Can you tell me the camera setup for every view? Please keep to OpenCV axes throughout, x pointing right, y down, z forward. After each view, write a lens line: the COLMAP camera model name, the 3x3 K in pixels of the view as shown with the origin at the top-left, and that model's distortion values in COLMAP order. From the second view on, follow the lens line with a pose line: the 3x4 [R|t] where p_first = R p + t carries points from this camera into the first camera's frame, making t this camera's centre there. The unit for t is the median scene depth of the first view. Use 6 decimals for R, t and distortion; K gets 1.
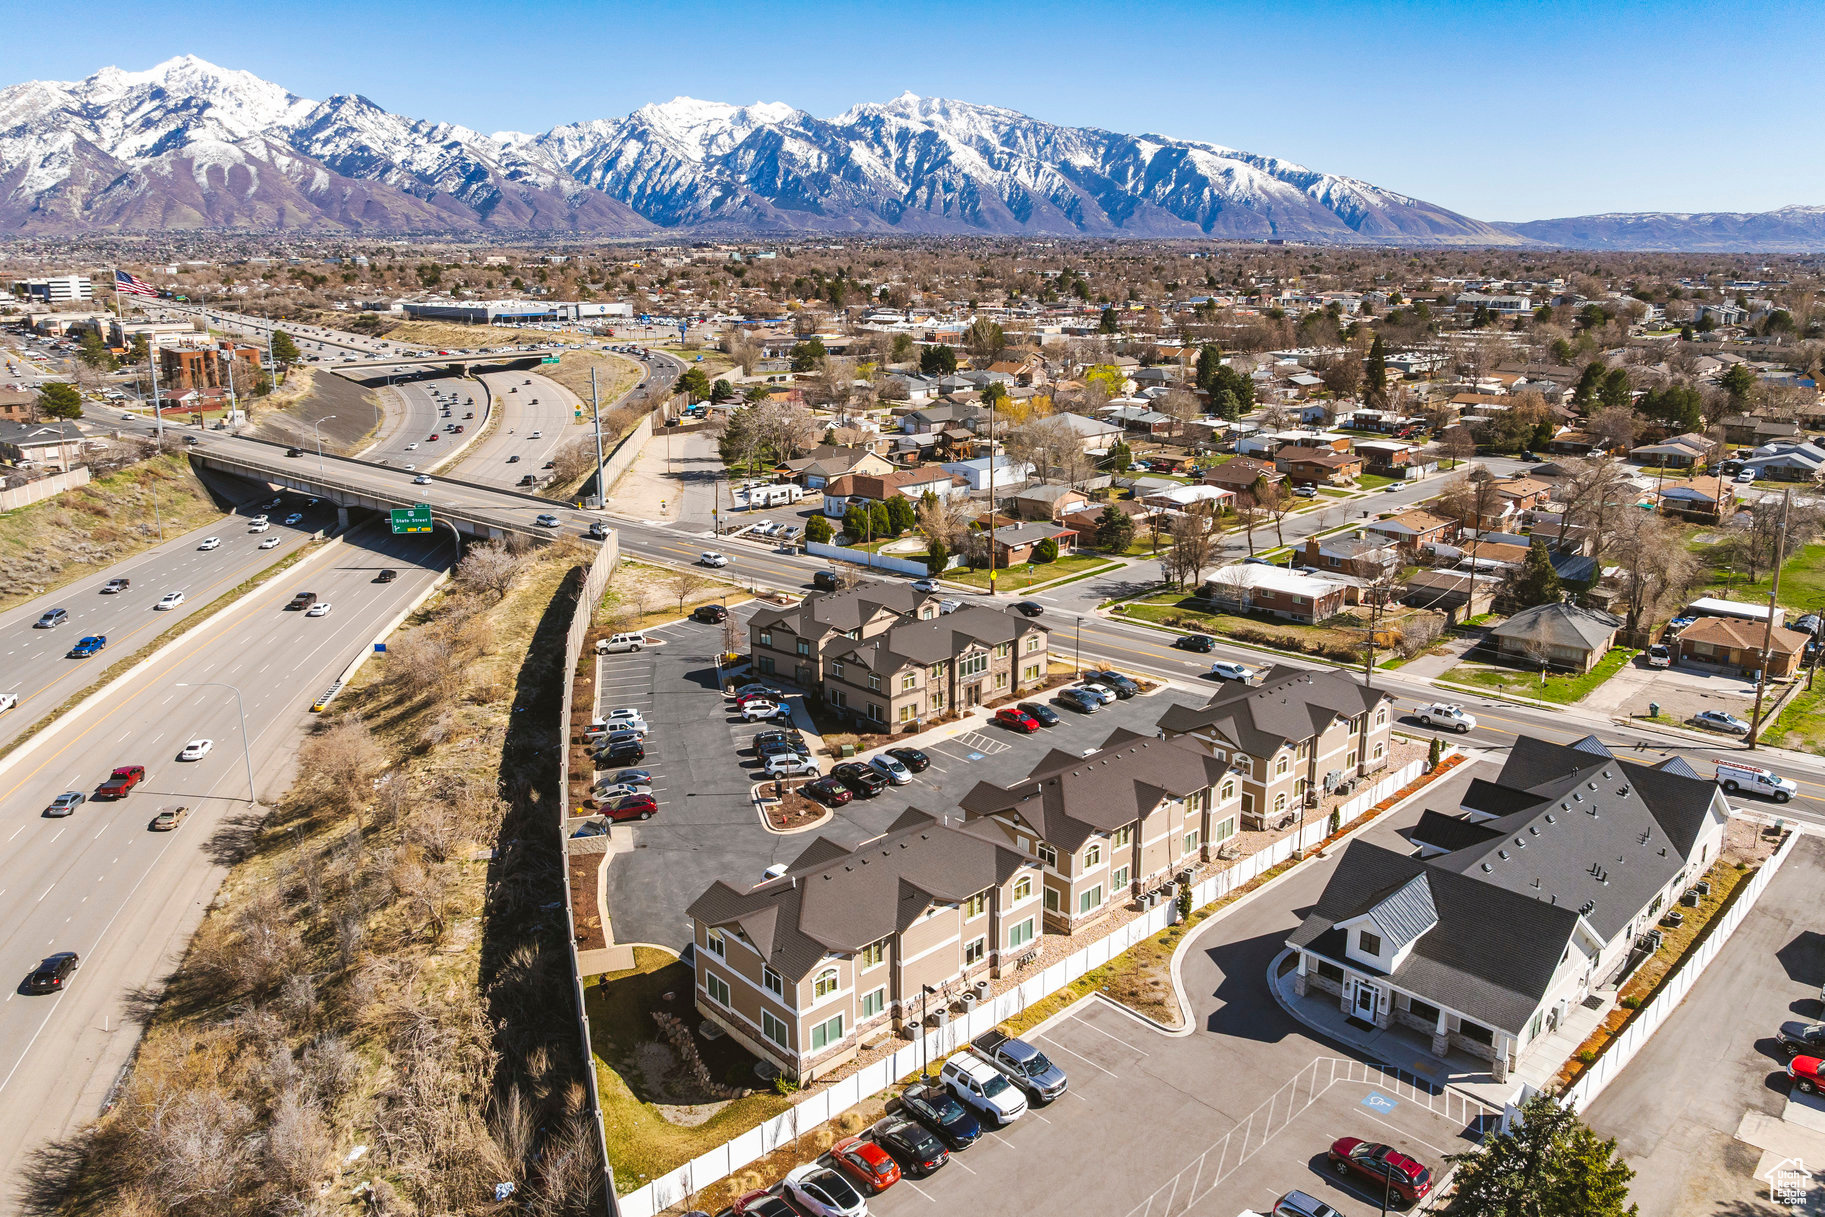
lens RADIAL K [[1283.0, 0, 919.1], [0, 1283.0, 550.4], [0, 0, 1]] dist [-0.044812, 0.015417]
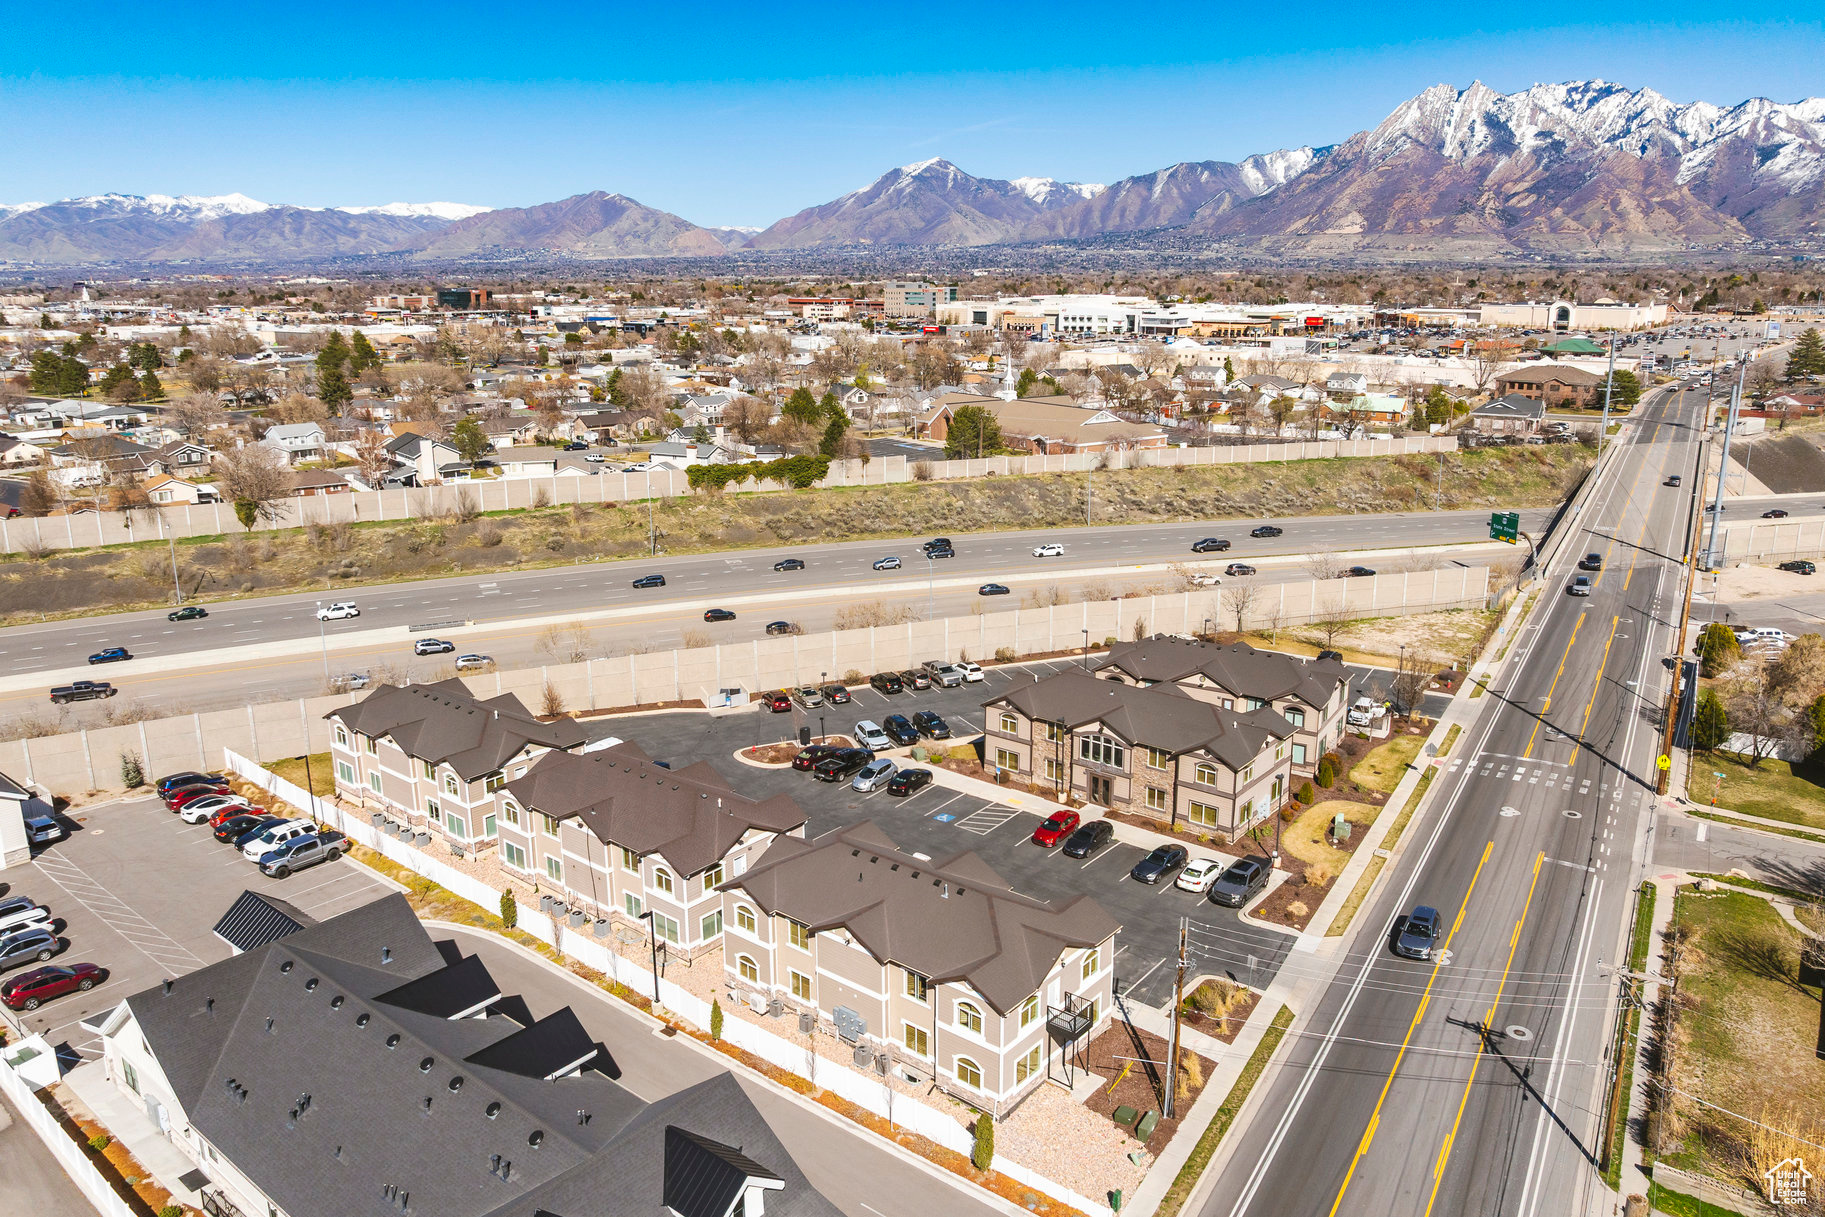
lens RADIAL K [[1283.0, 0, 926.9], [0, 1283.0, 595.2], [0, 0, 1]] dist [-0.044812, 0.015417]
pose [[0.145856, 0.246850, -0.958014, 0.704294], [-0.215437, 0.953055, 0.212772, -0.134674], [0.965564, 0.175357, 0.192190, 0.691990]]
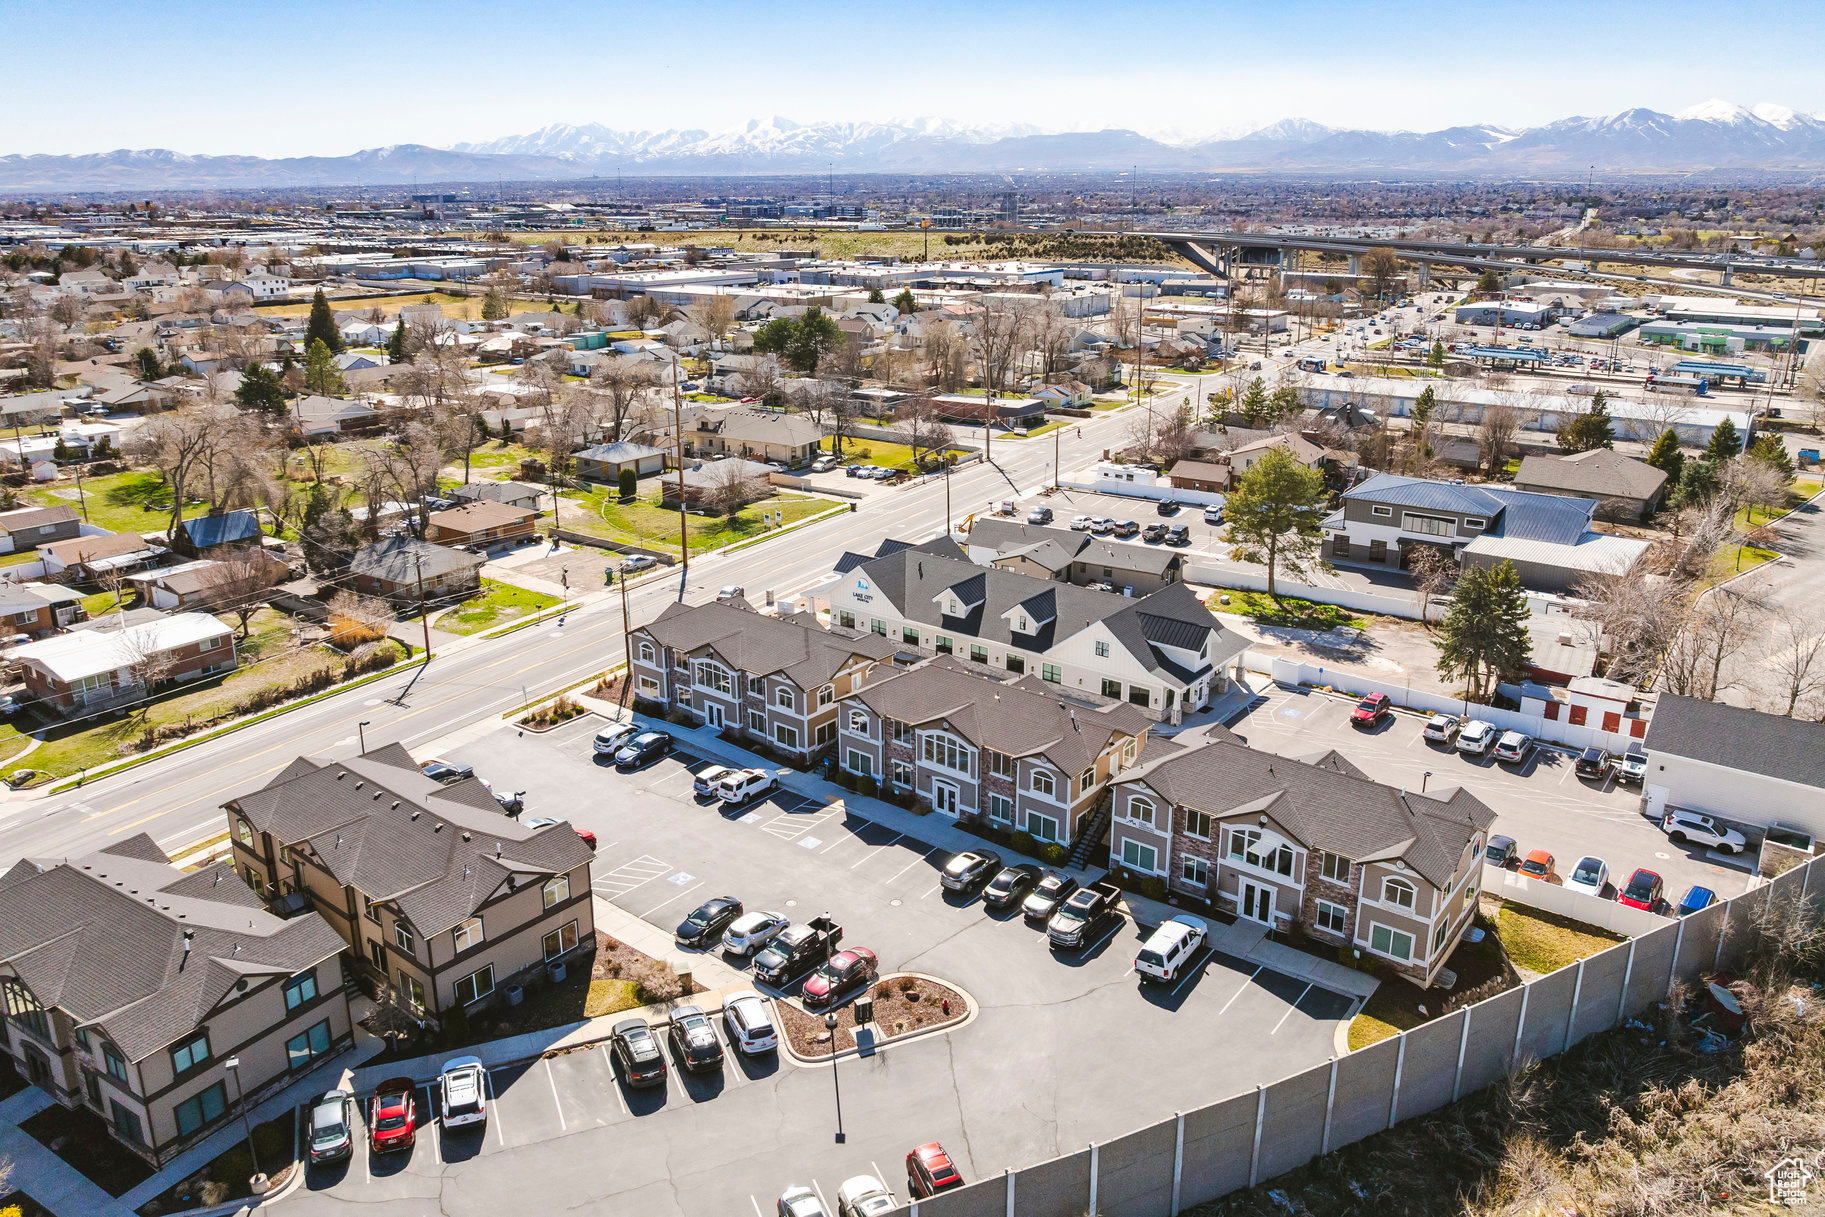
lens RADIAL K [[1283.0, 0, 907.6], [0, 1283.0, 570.6], [0, 0, 1]] dist [-0.044812, 0.015417]
pose [[-0.150651, -0.275804, 0.949335, -0.510752], [0.217110, 0.927620, 0.303948, -0.155870], [-0.964452, 0.251900, -0.079867, 0.772011]]
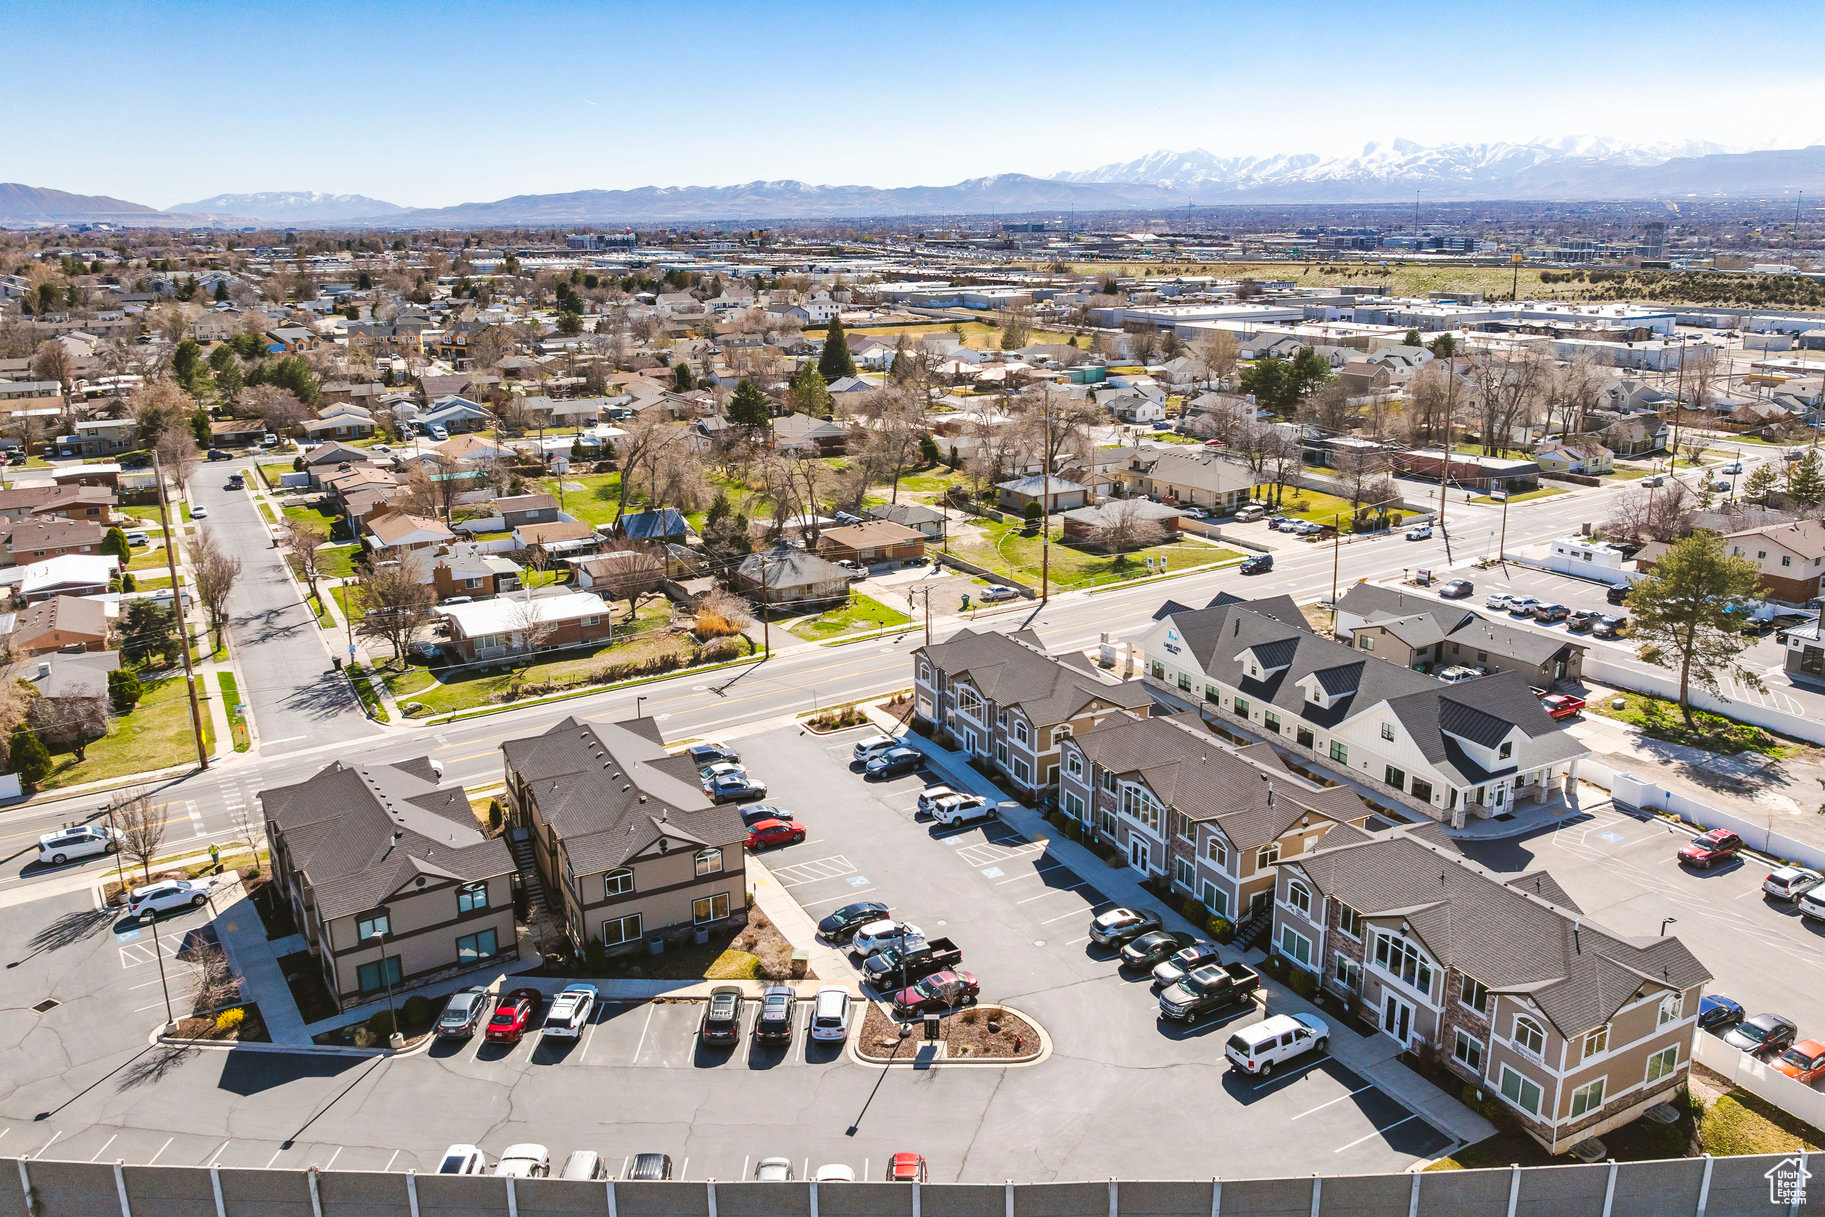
lens RADIAL K [[1362.3, 0, 924.9], [0, 1362.3, 598.0], [0, 0, 1]] dist [-0.025817, -0.020361]
pose [[0.264943, -0.252959, 0.930493, -0.545682], [0.216560, 0.955936, 0.198214, -0.121828], [-0.939631, 0.148993, 0.308049, 0.603360]]
